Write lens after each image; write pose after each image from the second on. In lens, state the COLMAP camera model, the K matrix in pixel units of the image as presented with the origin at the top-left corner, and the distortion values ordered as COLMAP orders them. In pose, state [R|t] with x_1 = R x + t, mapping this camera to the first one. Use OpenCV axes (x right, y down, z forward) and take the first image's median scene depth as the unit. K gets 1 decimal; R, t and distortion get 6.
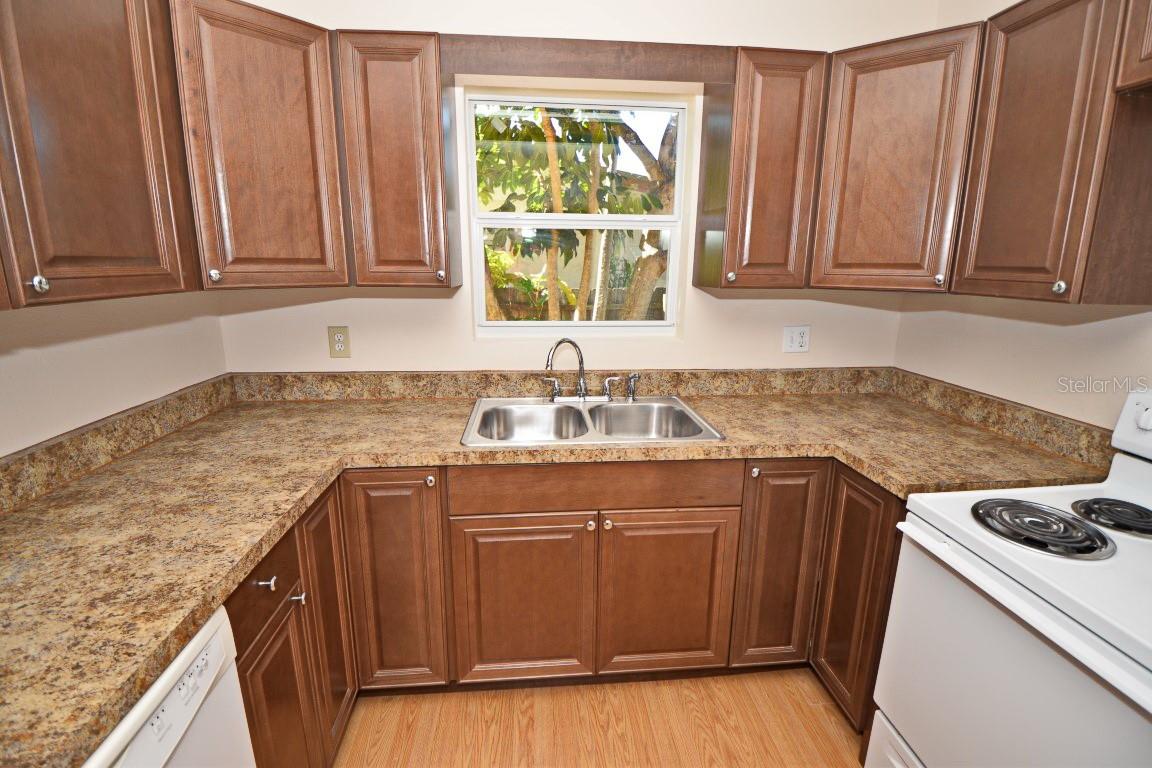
lens RADIAL K [[518.0, 0, 575.4], [0, 518.0, 378.8], [0, 0, 1]] dist [0.007903, -0.022306]
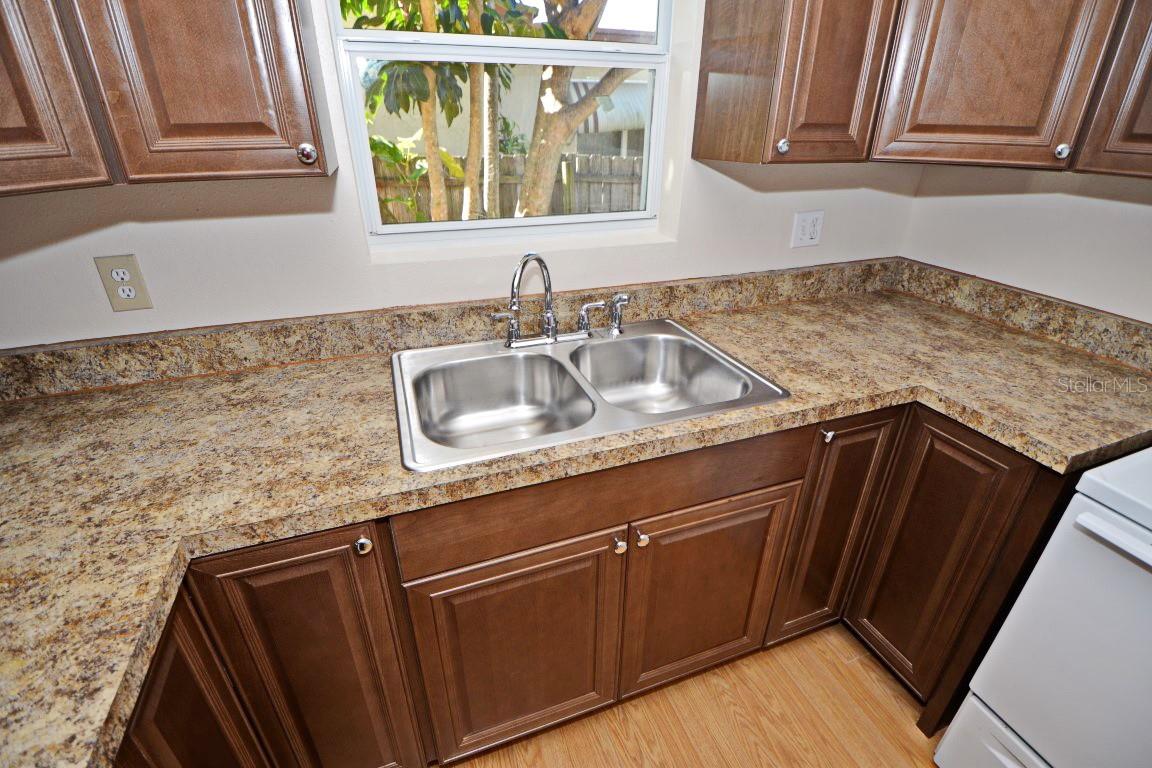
lens RADIAL K [[518.0, 0, 575.4], [0, 518.0, 378.8], [0, 0, 1]] dist [0.007903, -0.022306]
pose [[0.965997, -0.119418, 0.229323, -0.148535], [0.061059, 0.967225, 0.246472, -0.094990], [-0.251240, -0.224089, 0.941627, 0.405144]]
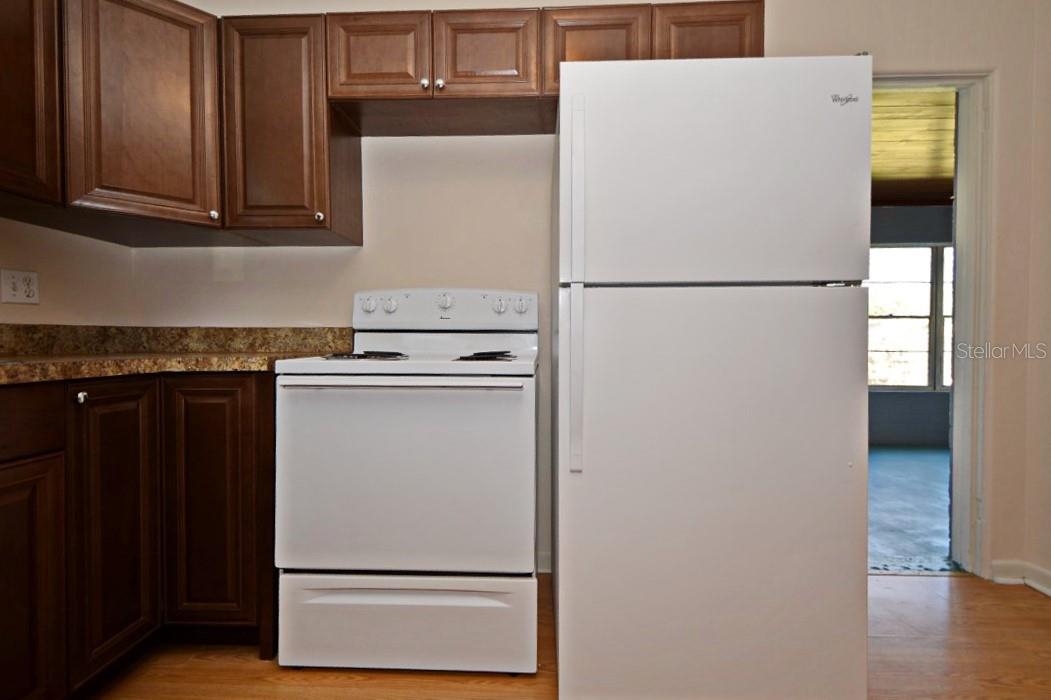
lens RADIAL K [[484.7, 0, 536.3], [0, 484.7, 348.1], [0, 0, 1]] dist [0.037641, -0.023353]
pose [[0.121471, -0.023925, 0.992307, -0.301069], [0.214622, 0.976693, -0.002724, 0.247420], [-0.969114, 0.213302, 0.123775, 0.207424]]
